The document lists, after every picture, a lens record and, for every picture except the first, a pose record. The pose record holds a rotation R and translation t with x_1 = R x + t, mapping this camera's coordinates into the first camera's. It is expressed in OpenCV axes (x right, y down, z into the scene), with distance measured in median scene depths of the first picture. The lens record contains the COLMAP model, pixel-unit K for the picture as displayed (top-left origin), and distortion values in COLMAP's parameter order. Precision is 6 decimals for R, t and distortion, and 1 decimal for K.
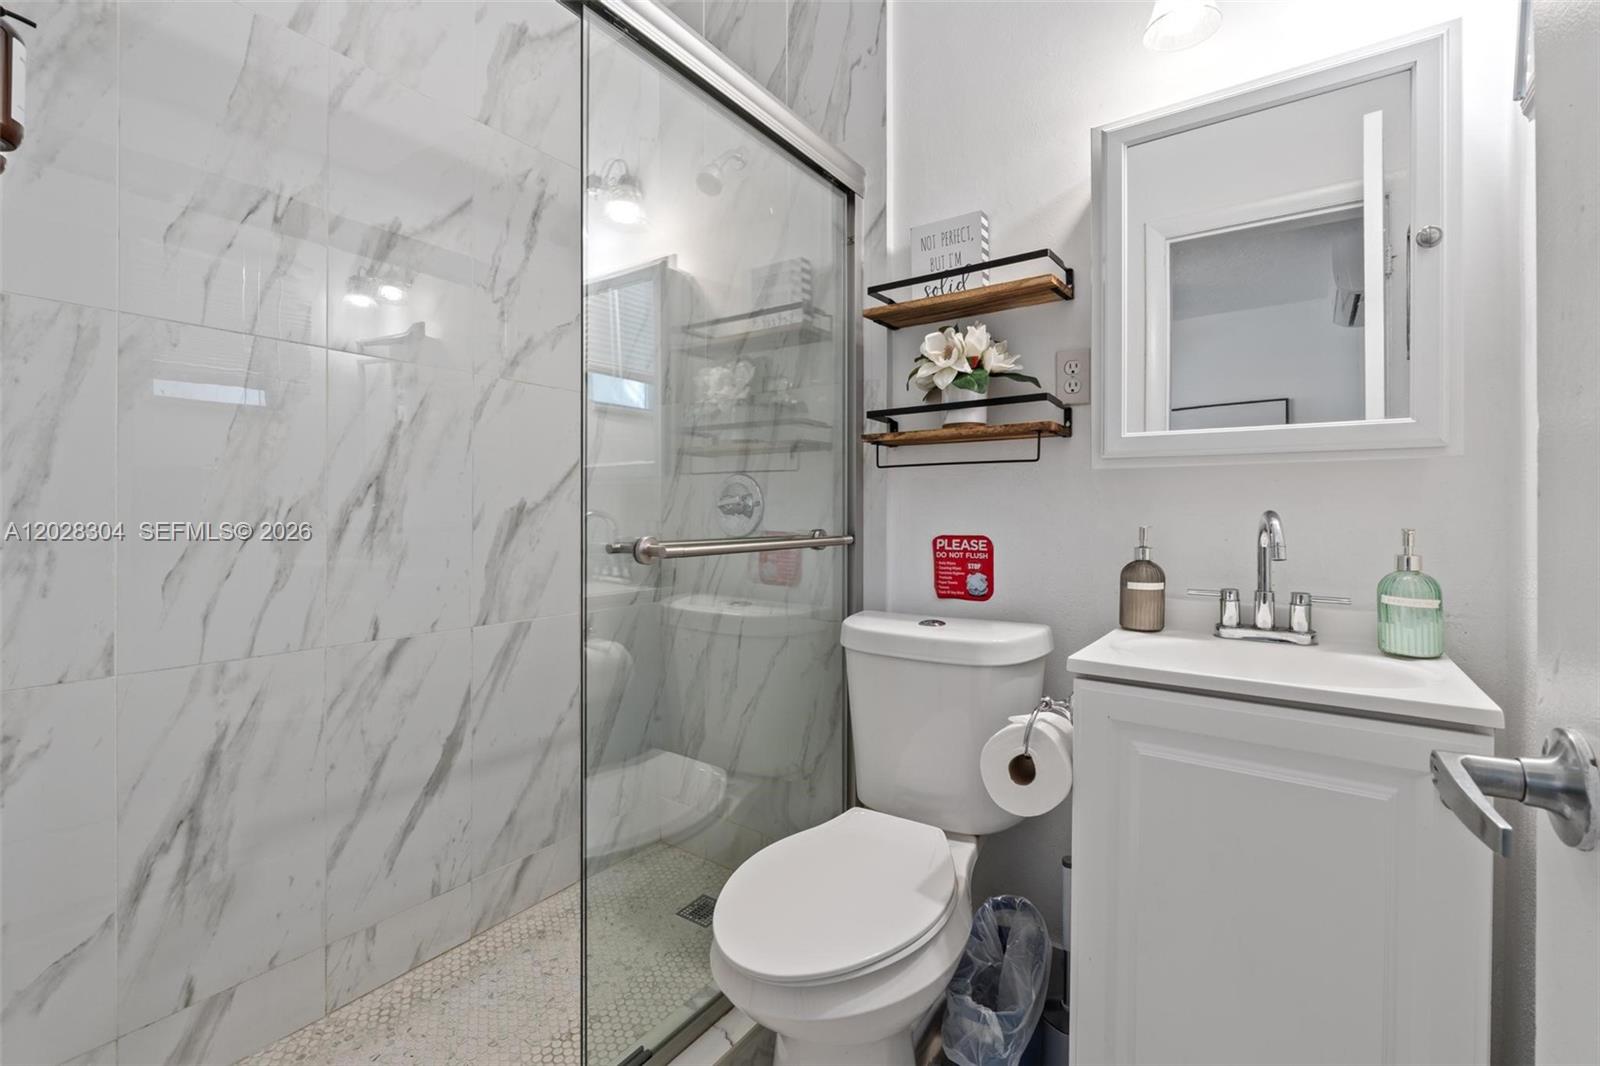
lens RADIAL K [[682.8, 0, 801.3], [0, 682.8, 522.1], [0, 0, 1]] dist [0.001420, 0.000560]
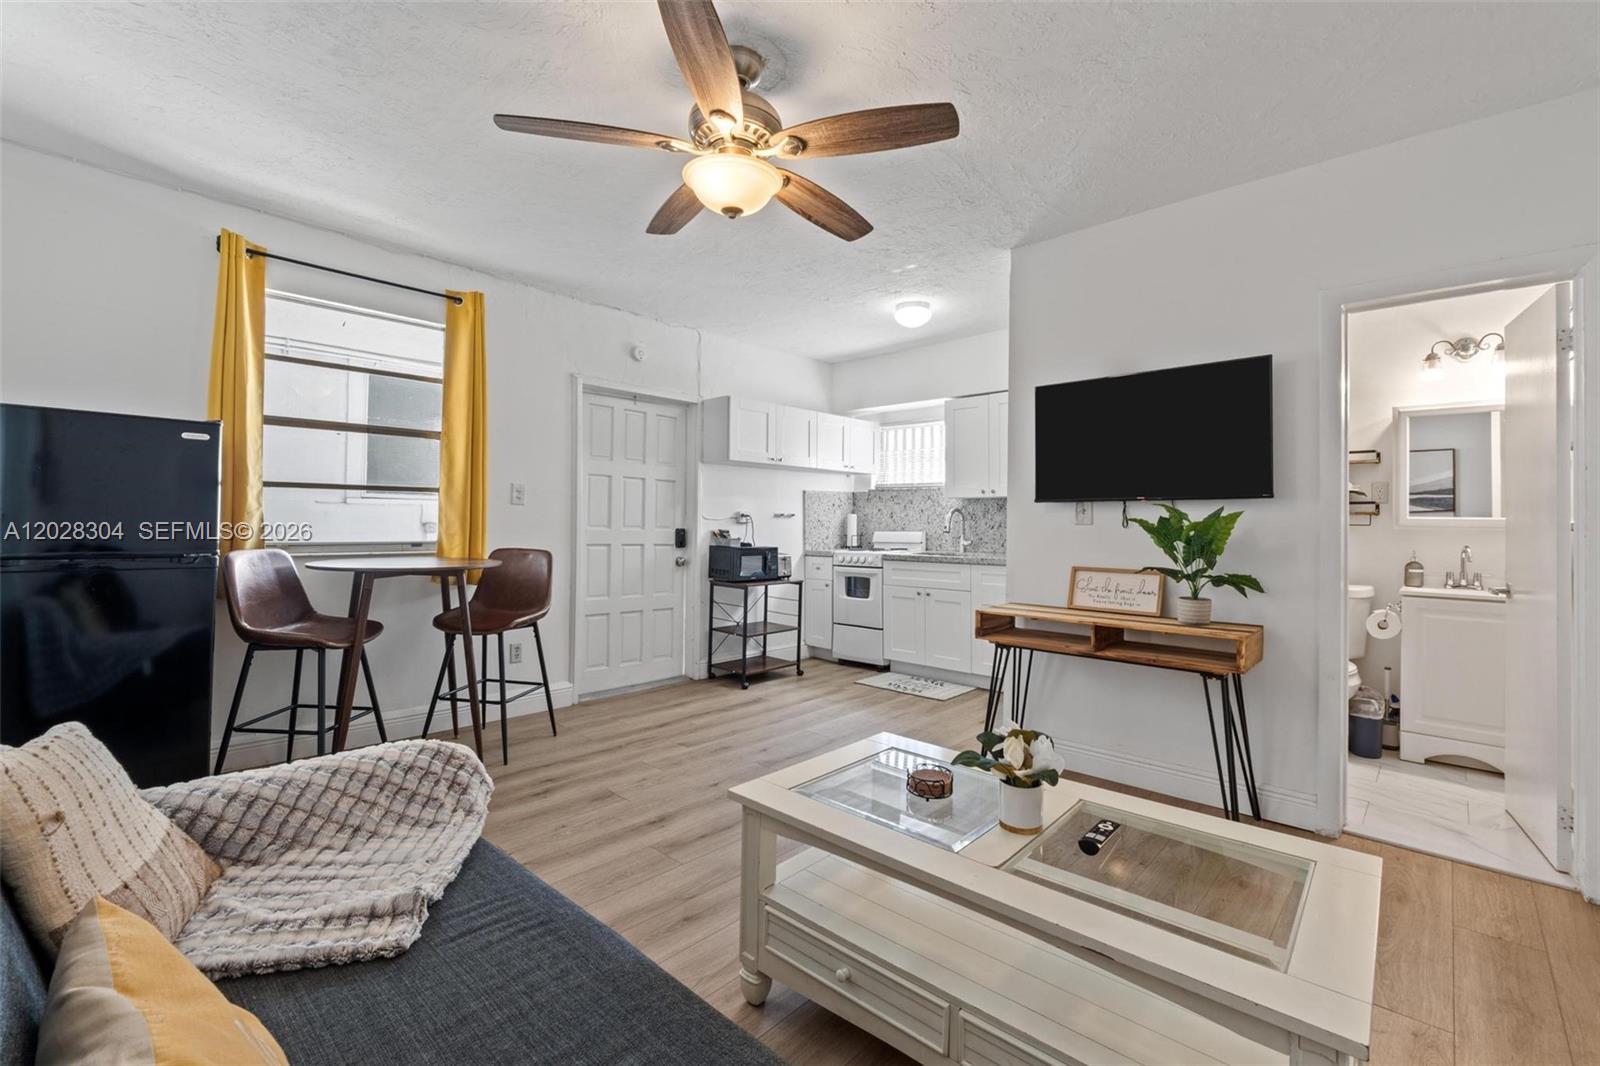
lens RADIAL K [[682.8, 0, 801.3], [0, 682.8, 522.1], [0, 0, 1]] dist [0.001420, 0.000560]
pose [[0.990720, 0.009695, -0.135571, -1.632429], [-0.013146, 0.999611, -0.024579, -0.006193], [0.135280, 0.026133, 0.990463, -2.152102]]
